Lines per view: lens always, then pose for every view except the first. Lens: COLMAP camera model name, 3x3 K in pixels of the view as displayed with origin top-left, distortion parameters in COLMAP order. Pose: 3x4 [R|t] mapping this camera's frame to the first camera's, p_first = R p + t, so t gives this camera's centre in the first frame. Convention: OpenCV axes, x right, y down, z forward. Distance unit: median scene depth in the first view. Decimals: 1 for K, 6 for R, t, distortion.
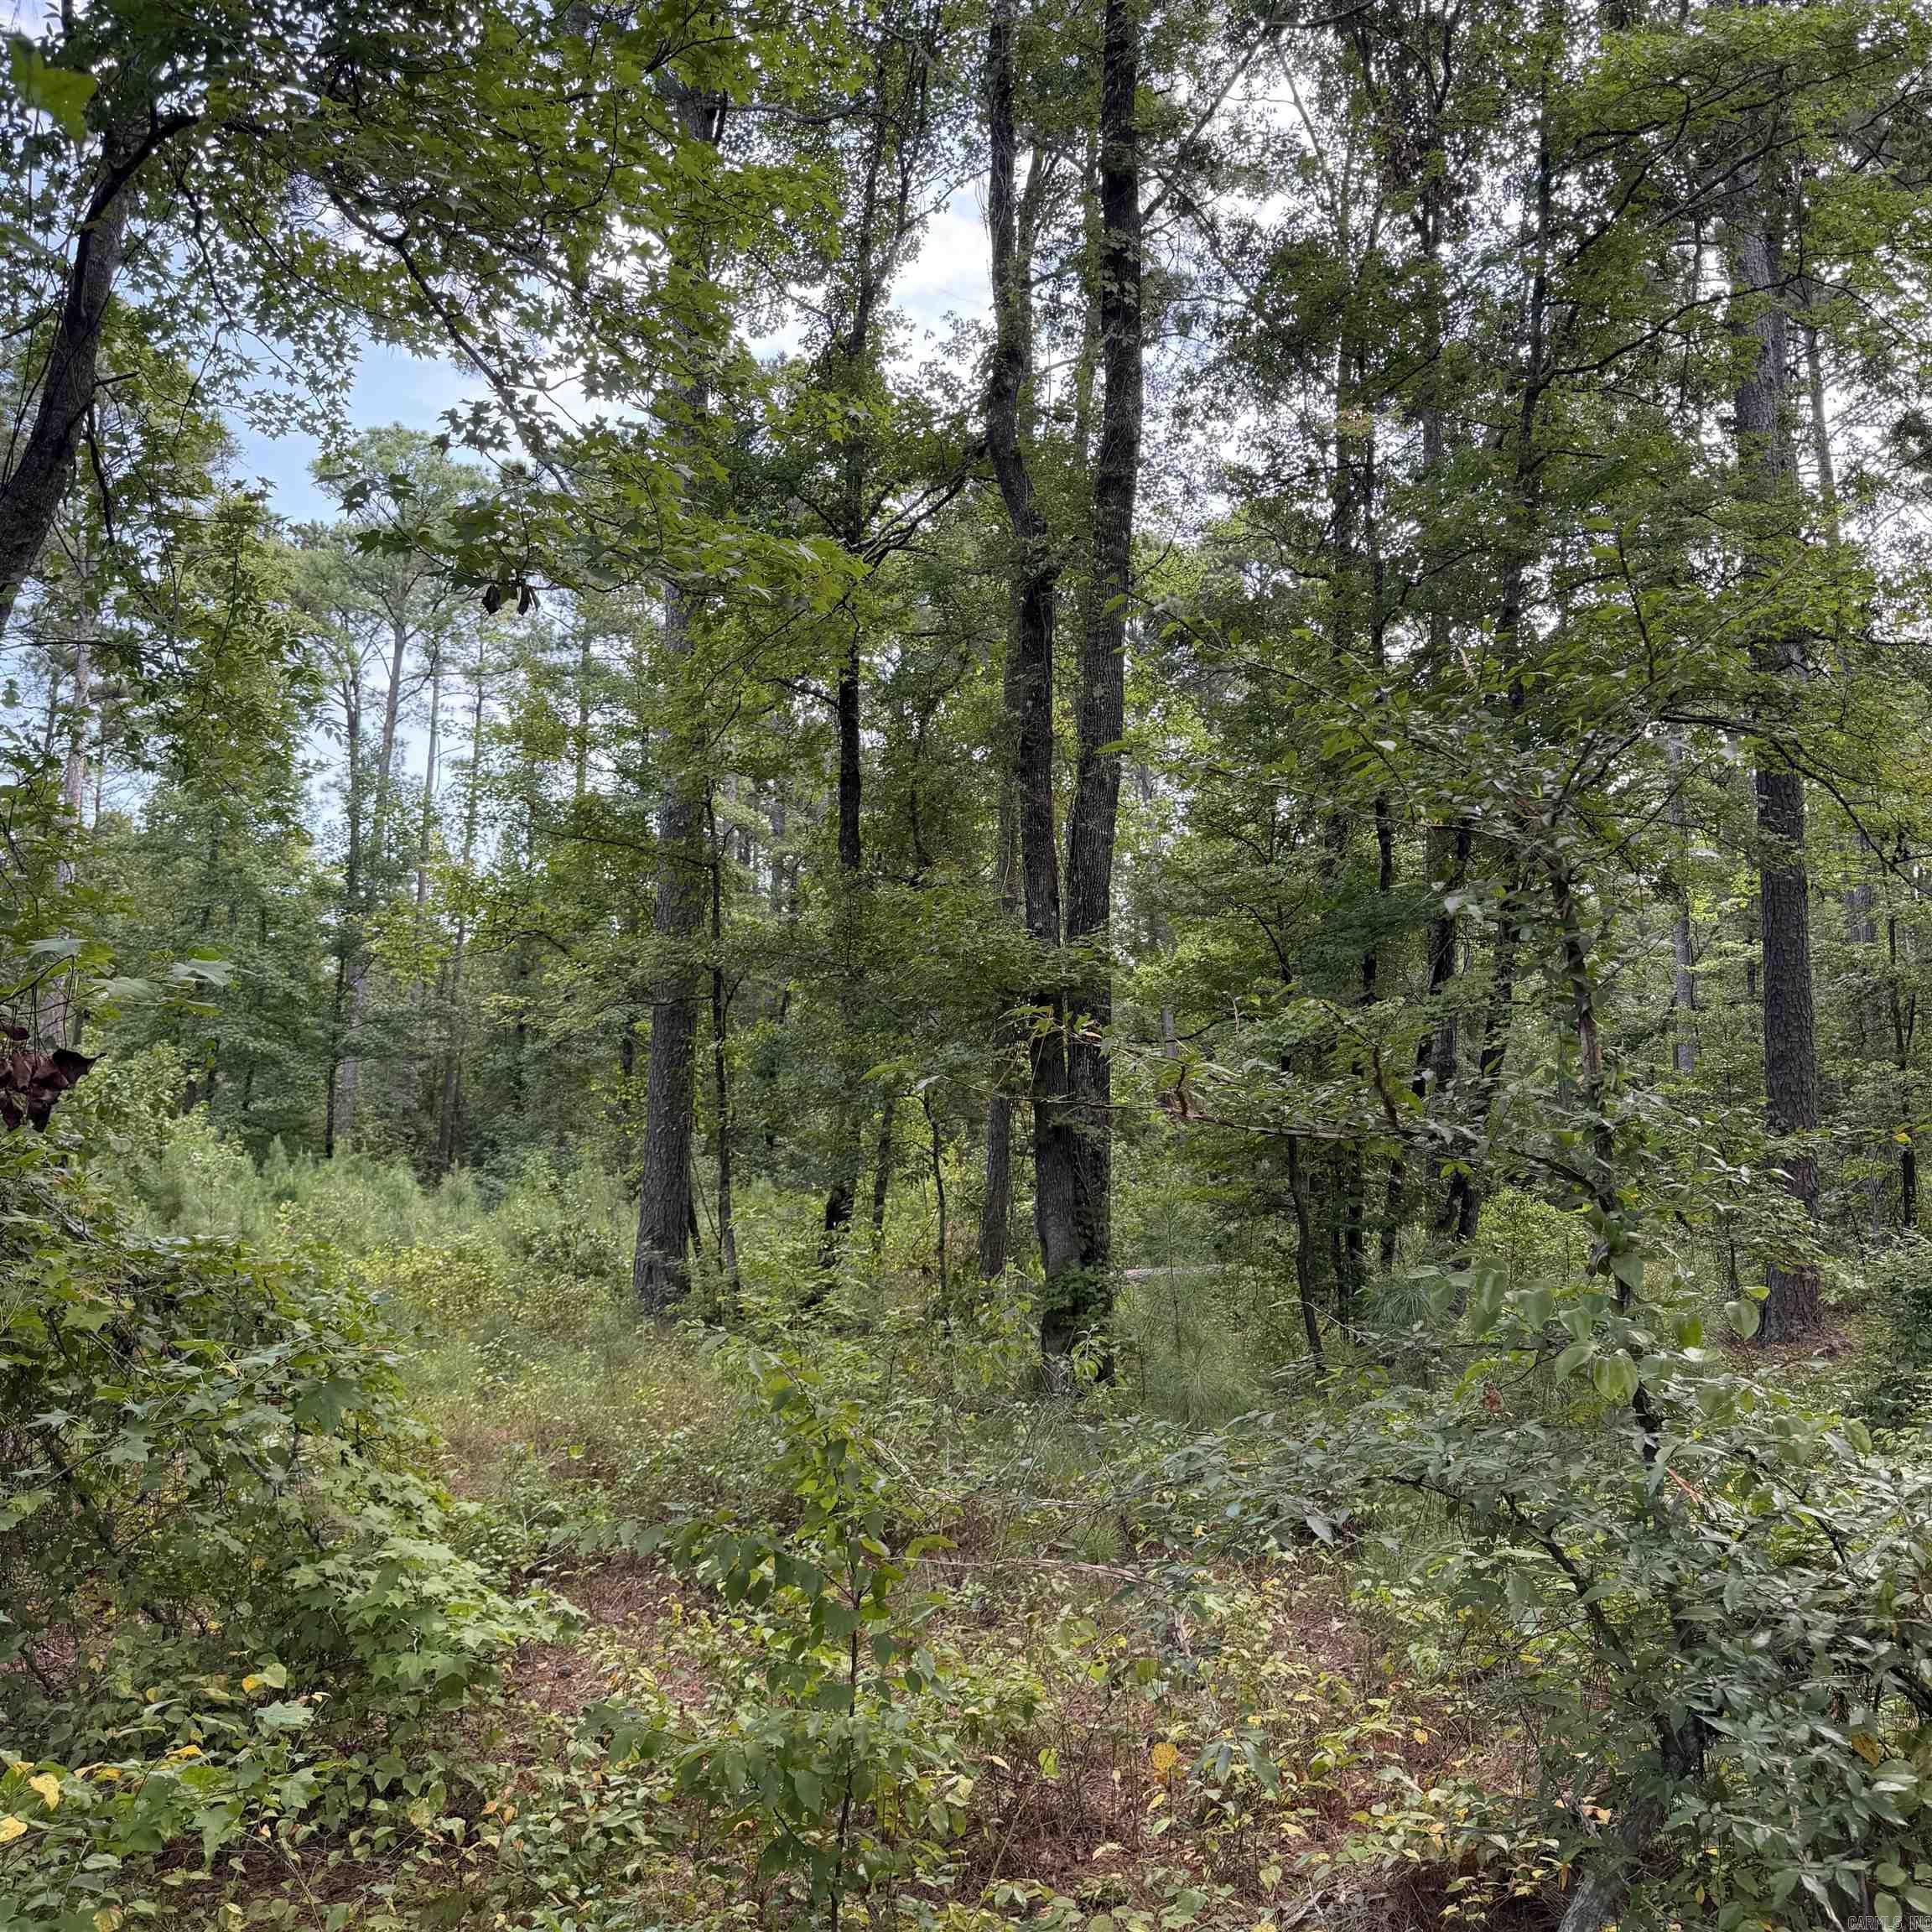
lens RADIAL K [[1741.6, 0, 984.0], [0, 1741.6, 972.4], [0, 0, 1]] dist [0.152756, -0.279634]
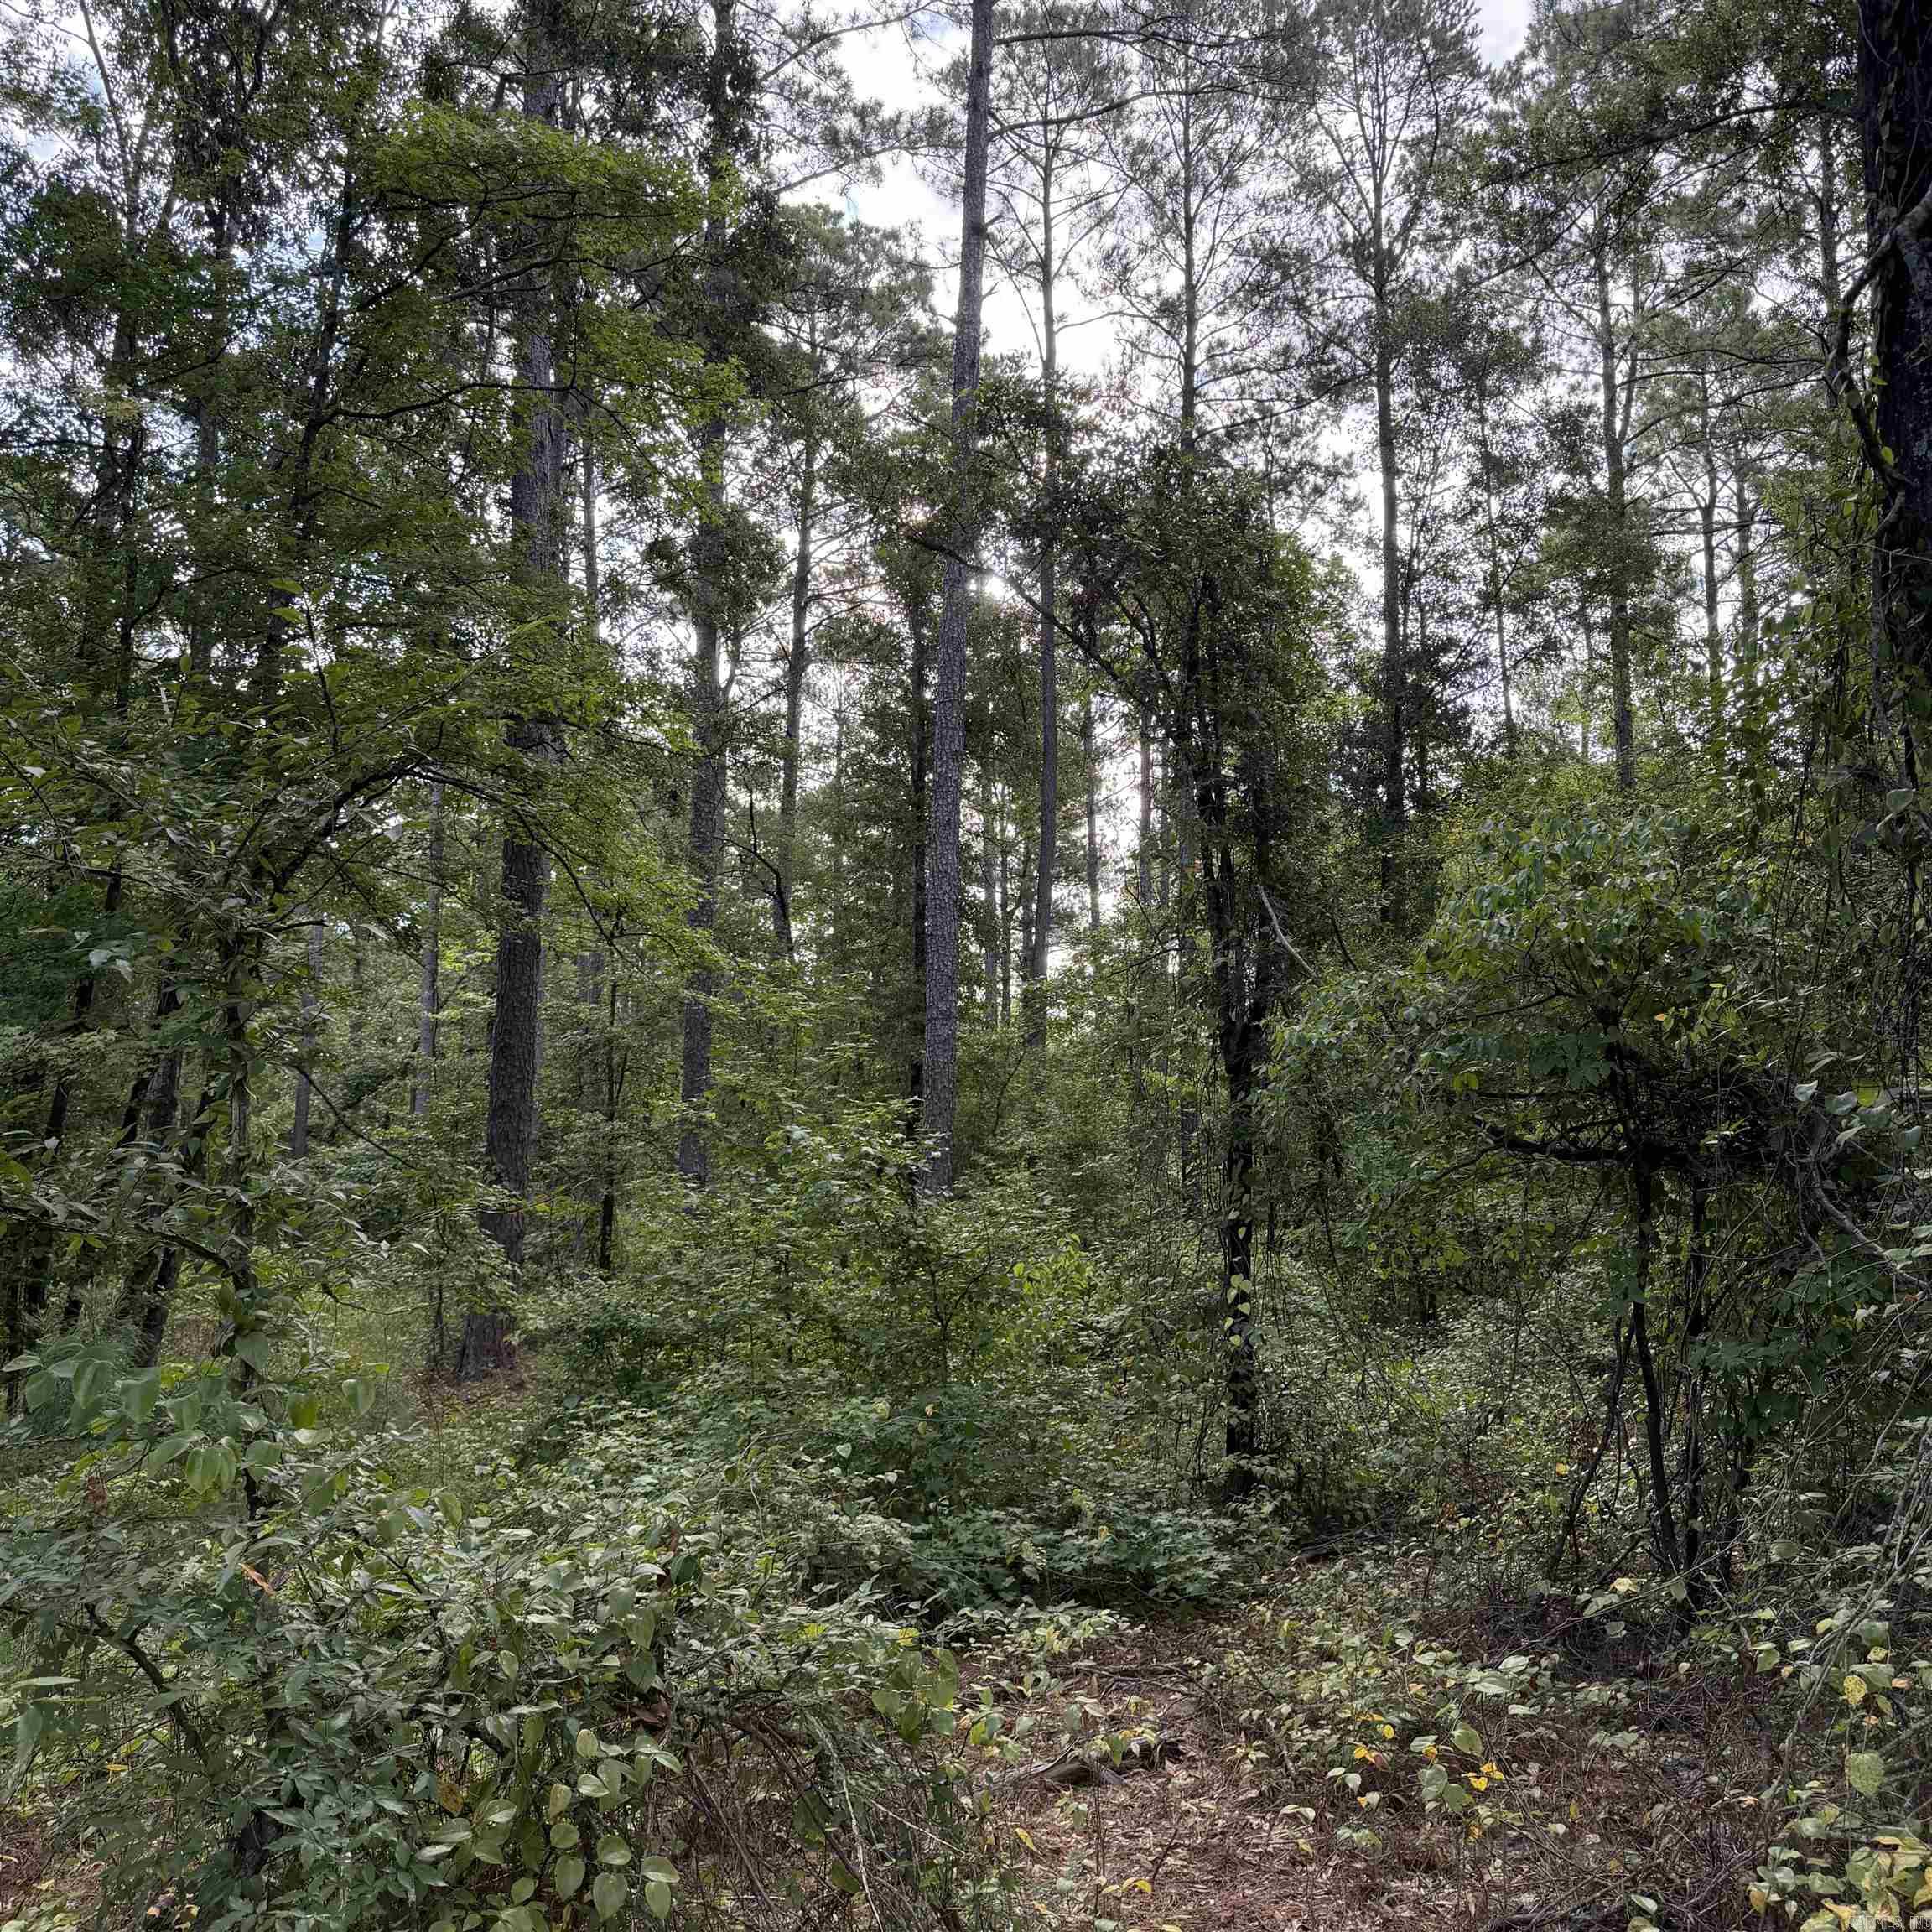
lens RADIAL K [[1766.2, 0, 938.7], [0, 1766.2, 976.3], [0, 0, 1]] dist [0.056498, -0.072361]
pose [[0.792524, 0.086059, 0.603739, 0.009898], [-0.075014, 0.996232, -0.043535, -0.003963], [-0.605210, -0.010786, 0.795993, -0.000418]]
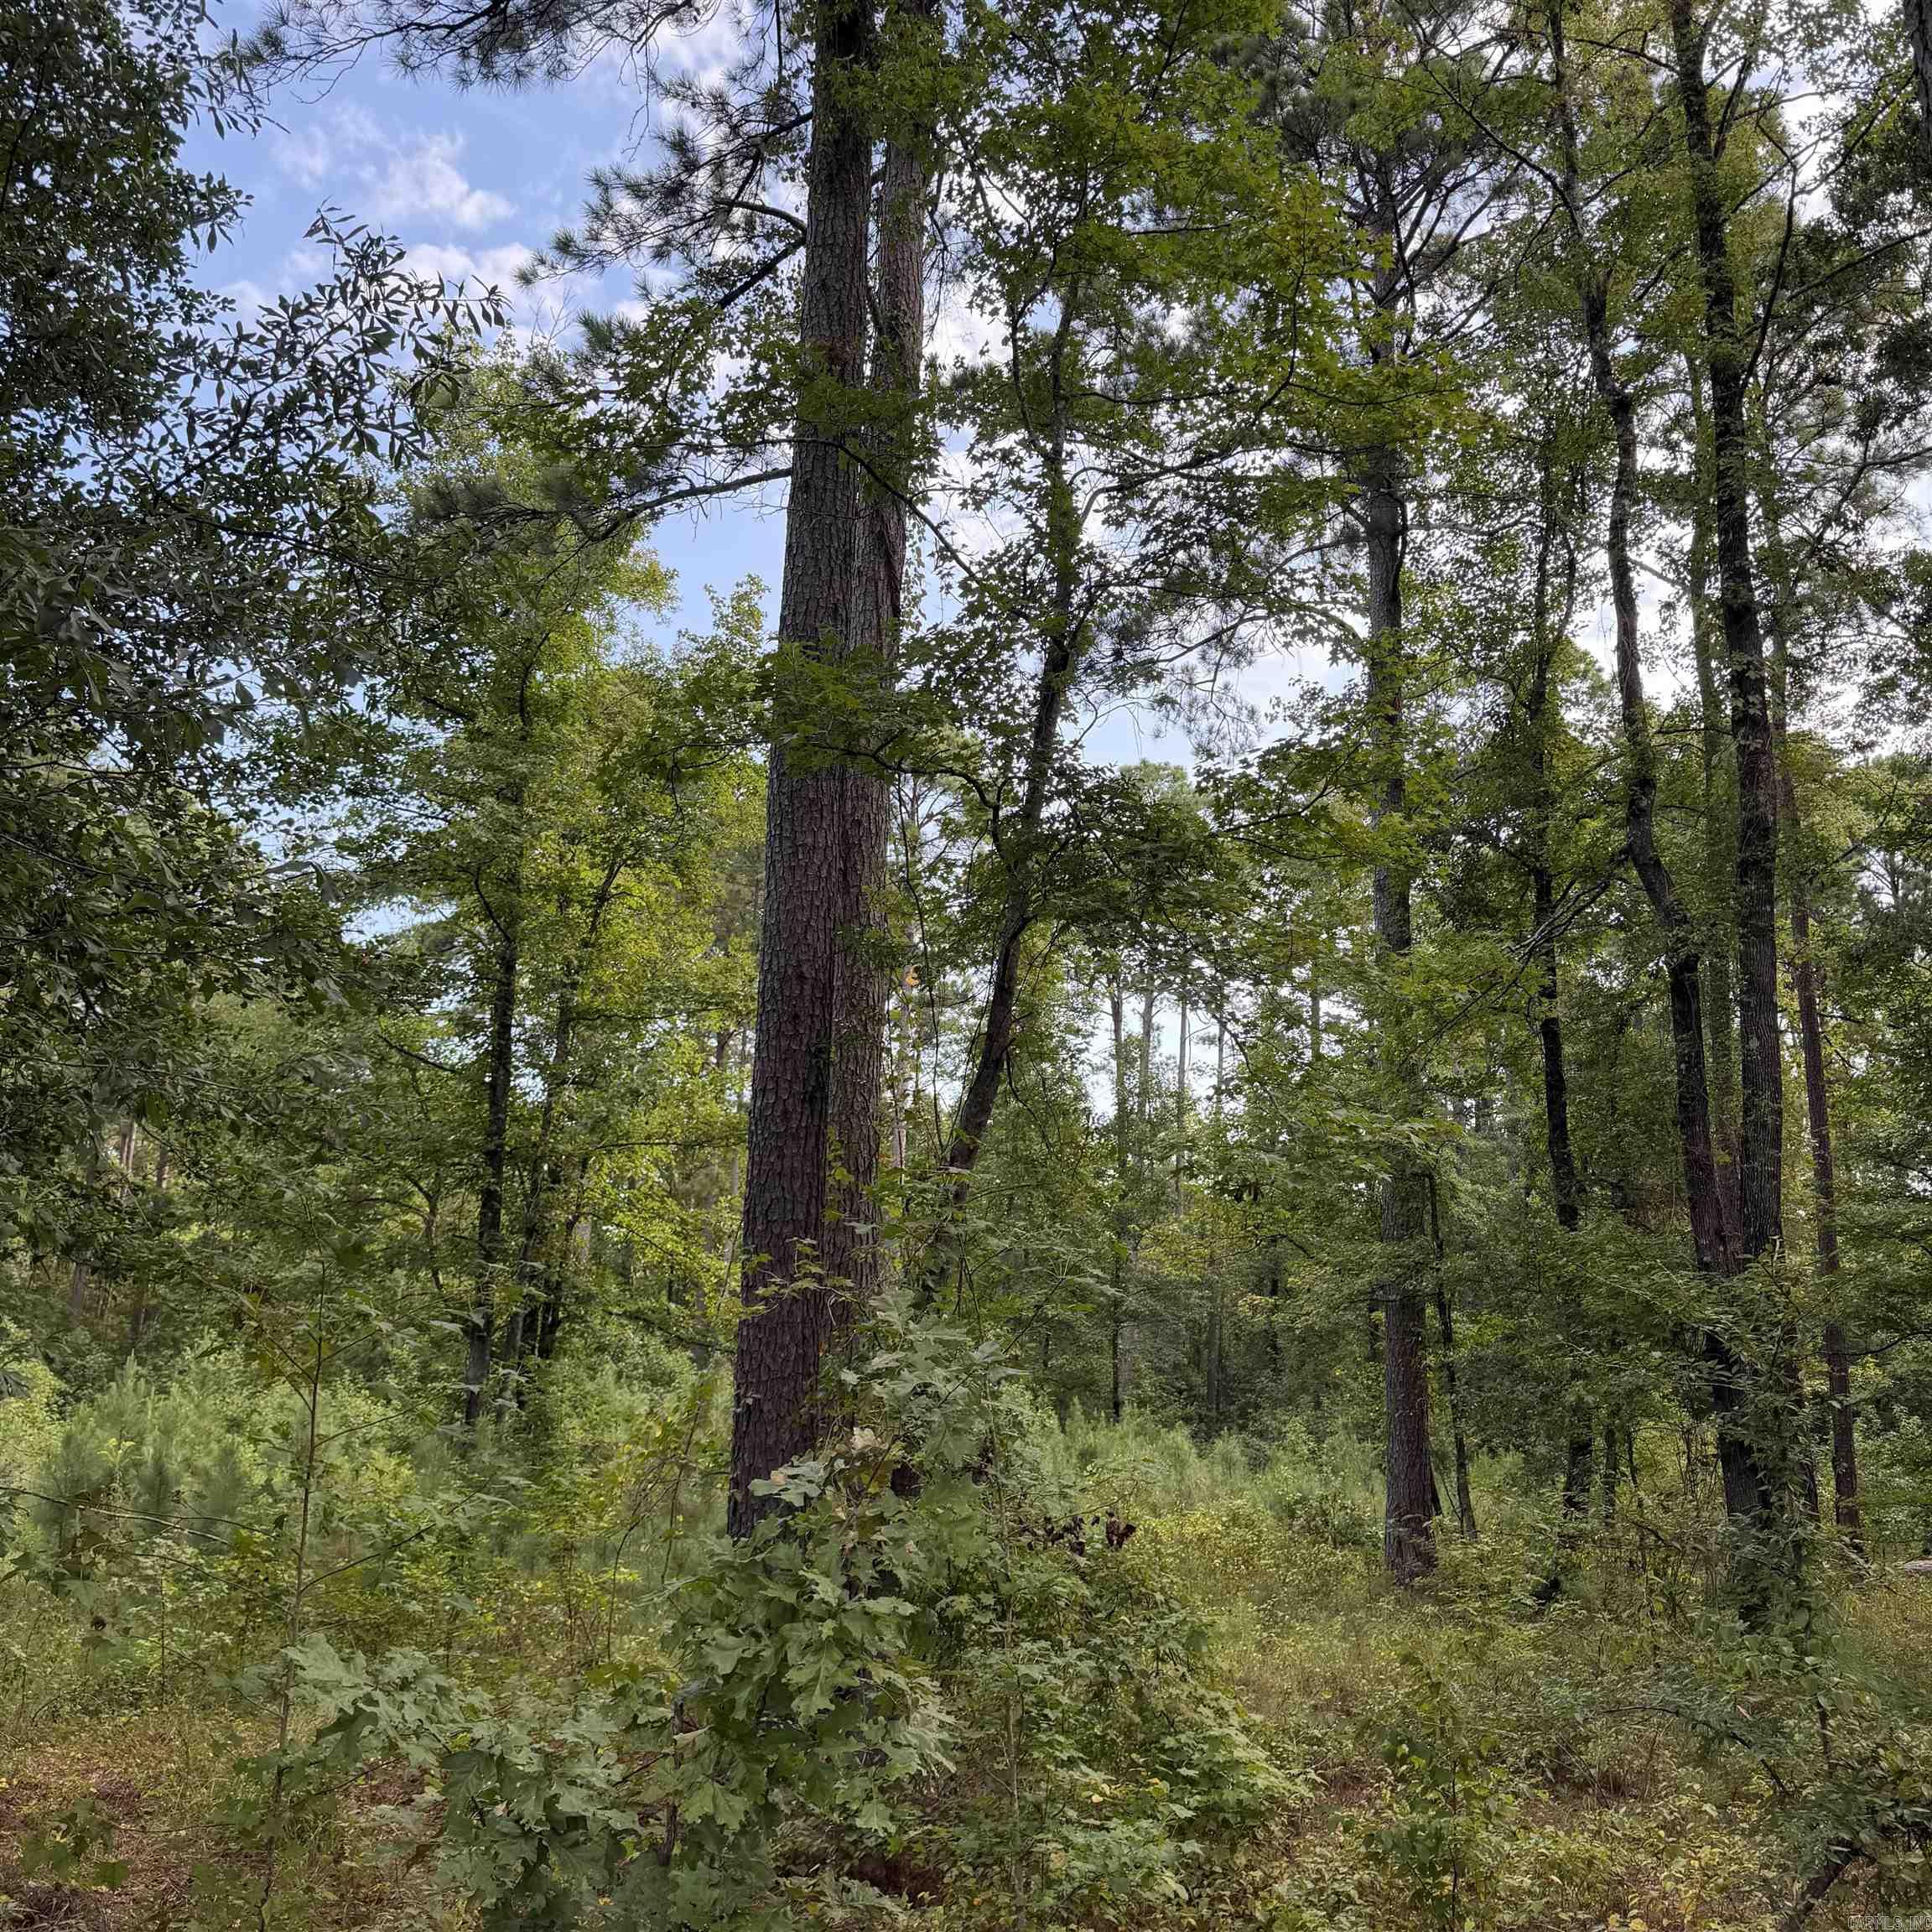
lens RADIAL K [[1864.0, 0, 964.2], [0, 1864.0, 931.8], [0, 0, 1]] dist [0.181258, -0.463725]
pose [[0.912979, -0.081238, -0.399837, 0.074377], [0.028151, 0.990184, -0.136905, -0.061157], [0.407034, 0.113736, 0.906304, -0.260315]]
